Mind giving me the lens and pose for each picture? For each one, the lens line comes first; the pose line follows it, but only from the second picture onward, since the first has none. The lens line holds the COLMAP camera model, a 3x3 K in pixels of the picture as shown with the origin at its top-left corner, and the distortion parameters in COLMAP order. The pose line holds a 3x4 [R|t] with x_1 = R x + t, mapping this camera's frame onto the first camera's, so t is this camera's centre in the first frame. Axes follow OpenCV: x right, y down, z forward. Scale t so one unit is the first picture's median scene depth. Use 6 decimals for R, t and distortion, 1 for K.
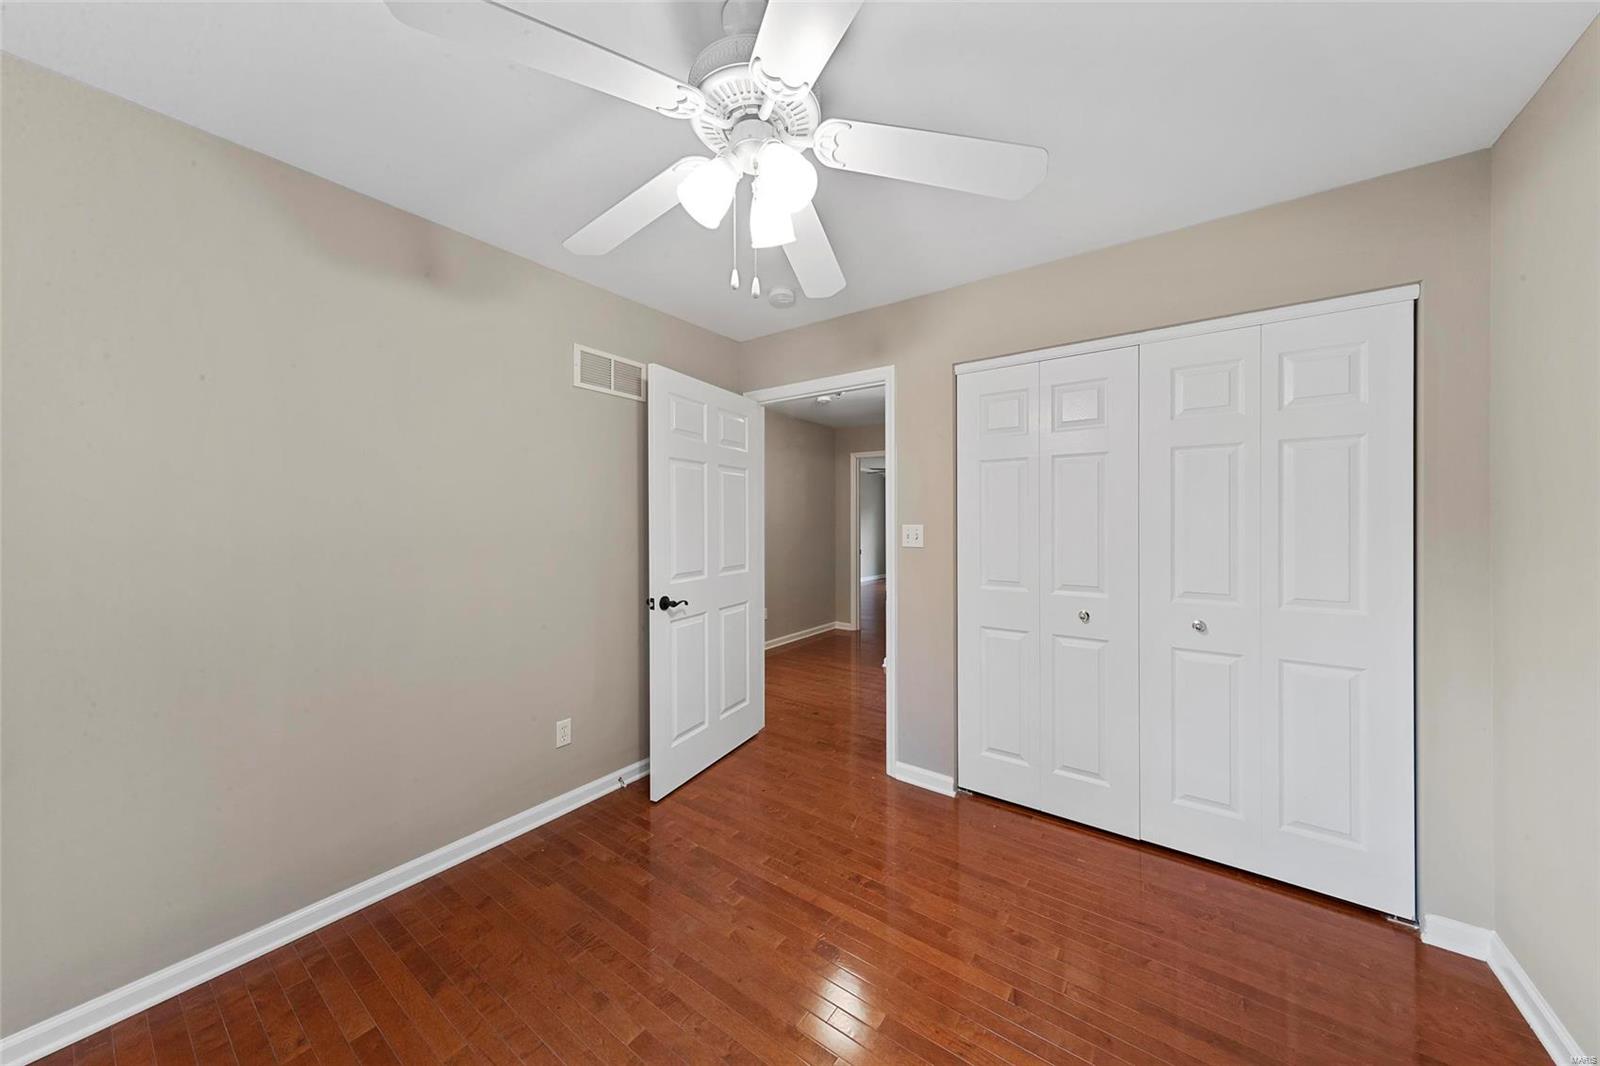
lens RADIAL K [[543.2, 0, 801.5], [0, 543.2, 517.1], [0, 0, 1]] dist [0.000594, 0.000040]
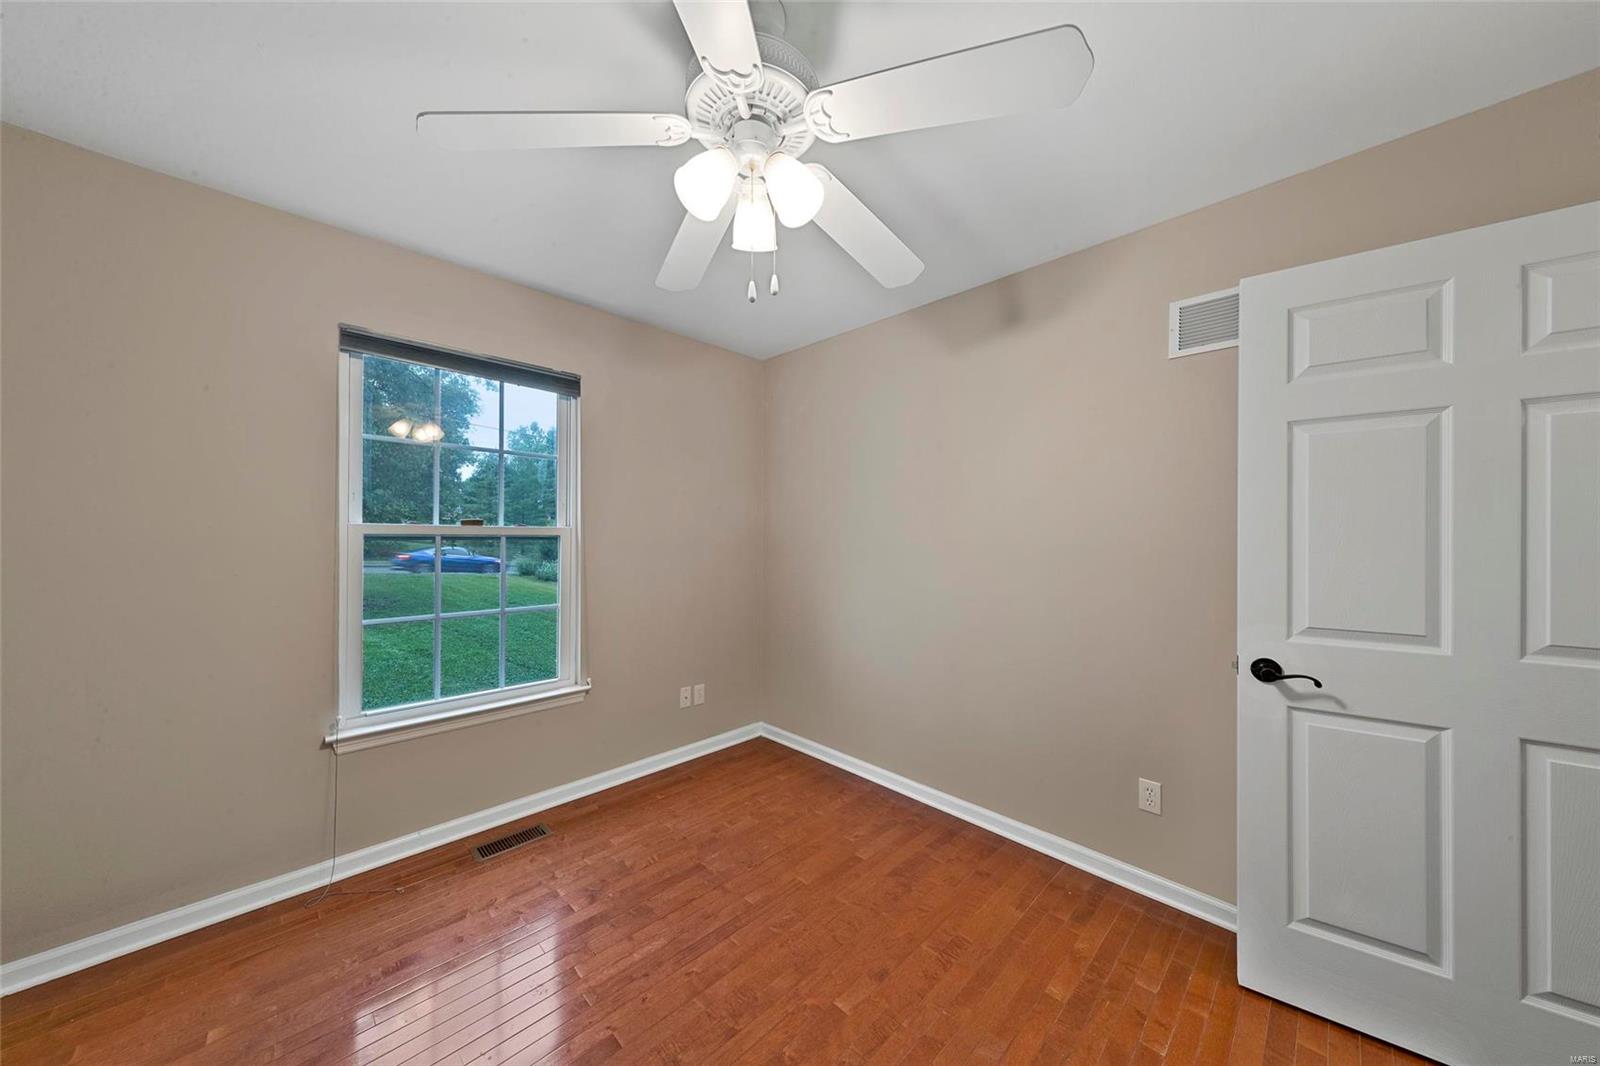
lens RADIAL K [[530.2, 0, 800.0], [0, 530.2, 533.0], [0, 0, 1]] dist [-0.000726, -0.000067]
pose [[-0.164620, -0.003656, -0.986350, 0.535848], [-0.000469, 0.999993, -0.003628, 0.013425], [0.986357, -0.000135, -0.164621, 0.783982]]
